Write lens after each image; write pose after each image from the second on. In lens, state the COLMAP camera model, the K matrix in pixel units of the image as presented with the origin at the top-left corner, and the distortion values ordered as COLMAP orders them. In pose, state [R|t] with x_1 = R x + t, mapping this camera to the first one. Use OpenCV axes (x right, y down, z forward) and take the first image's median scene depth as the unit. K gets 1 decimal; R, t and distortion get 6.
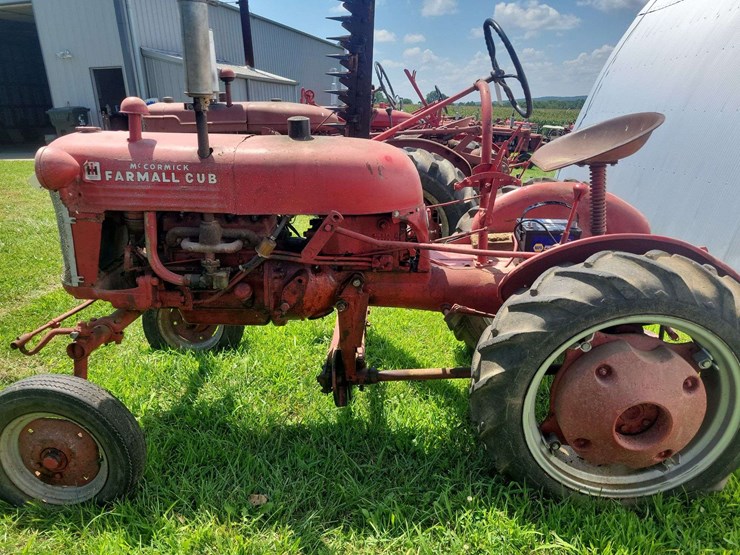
lens RADIAL K [[562.9, 0, 371.0], [0, 562.9, 276.0], [0, 0, 1]] dist [0.044302, -0.036175]
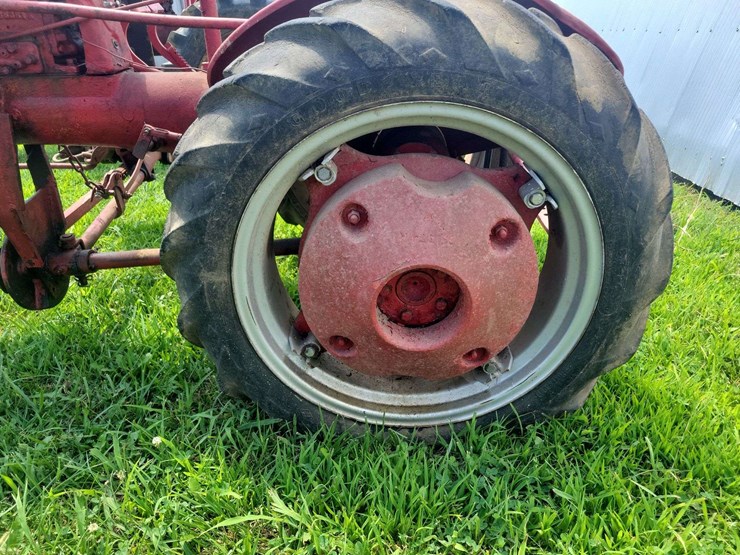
lens RADIAL K [[562.9, 0, 370.8], [0, 562.9, 278.6], [0, 0, 1]] dist [0.044302, -0.036175]
pose [[0.999336, -0.032572, 0.016321, 0.386432], [0.030211, 0.991254, 0.128461, 0.146645], [-0.020362, -0.127882, 0.991580, 0.404886]]
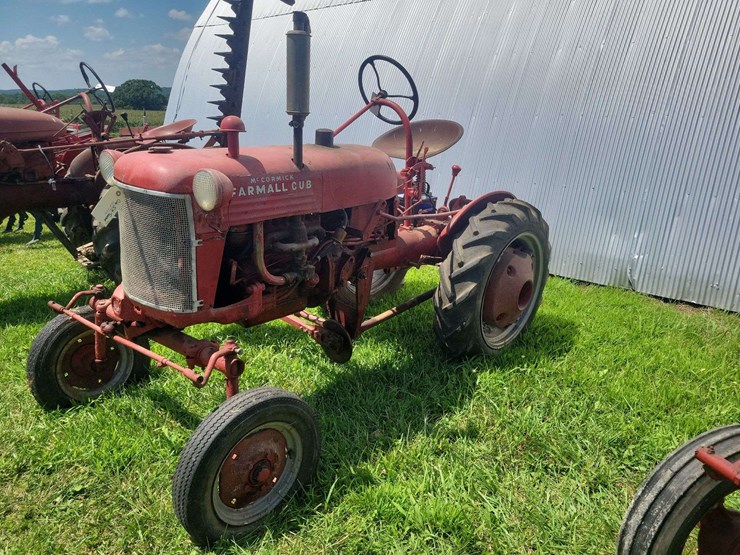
lens RADIAL K [[562.9, 0, 373.3], [0, 562.9, 279.4], [0, 0, 1]] dist [0.044302, -0.036175]
pose [[0.645670, -0.226820, 0.729152, -1.041494], [0.217240, 0.969972, 0.109365, -0.077061], [-0.732063, 0.087788, 0.675556, 0.128530]]
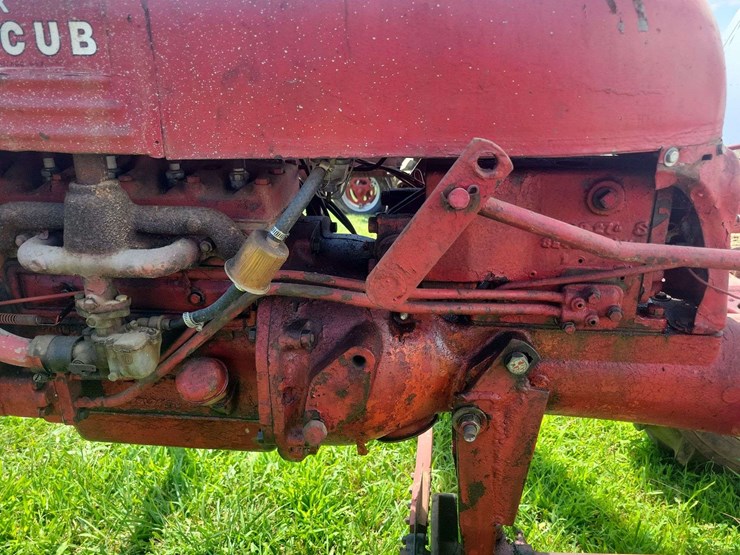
lens RADIAL K [[562.9, 0, 367.8], [0, 562.9, 277.2], [0, 0, 1]] dist [0.044302, -0.036175]
pose [[0.996366, 0.010204, -0.084560, -0.094596], [-0.010899, 0.999911, -0.007759, -0.039939], [0.084473, 0.008652, 0.996388, 0.676048]]
